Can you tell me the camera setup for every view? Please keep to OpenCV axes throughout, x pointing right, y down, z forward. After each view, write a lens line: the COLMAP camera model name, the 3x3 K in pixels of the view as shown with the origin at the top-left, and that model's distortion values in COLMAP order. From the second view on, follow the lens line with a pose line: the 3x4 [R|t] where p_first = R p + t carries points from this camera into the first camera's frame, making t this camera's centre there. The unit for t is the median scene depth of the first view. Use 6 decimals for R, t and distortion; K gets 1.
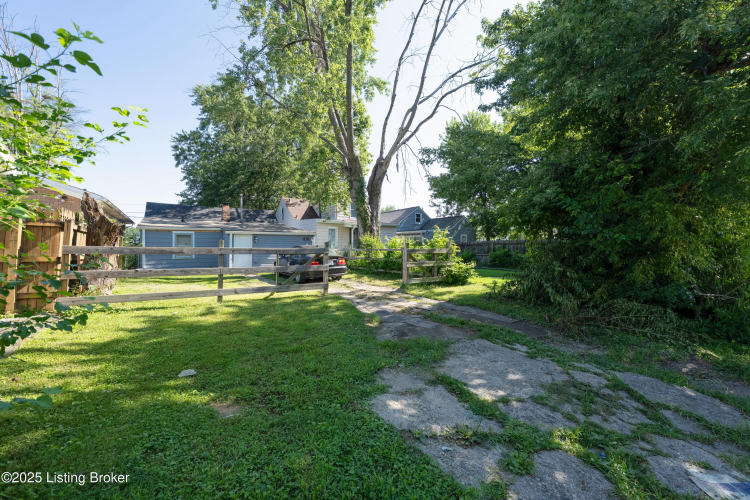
lens RADIAL K [[281.6, 0, 372.4], [0, 281.6, 248.9], [0, 0, 1]] dist [0.000716, 0.000072]
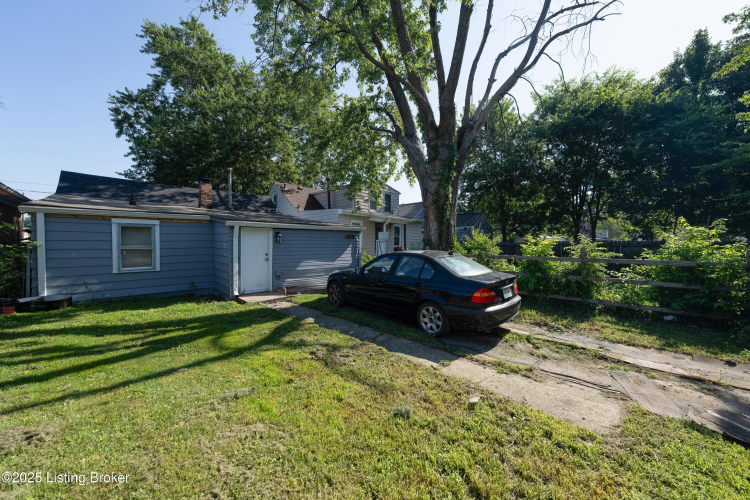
lens RADIAL K [[259.6, 0, 375.0], [0, 259.6, 250.0], [0, 0, 1]] dist [0.000269, 0.000022]
pose [[0.985191, 0.004887, 0.171393, -0.167938], [-0.008377, 0.999772, 0.019647, -0.010106], [-0.171258, -0.020792, 0.985007, 0.238983]]
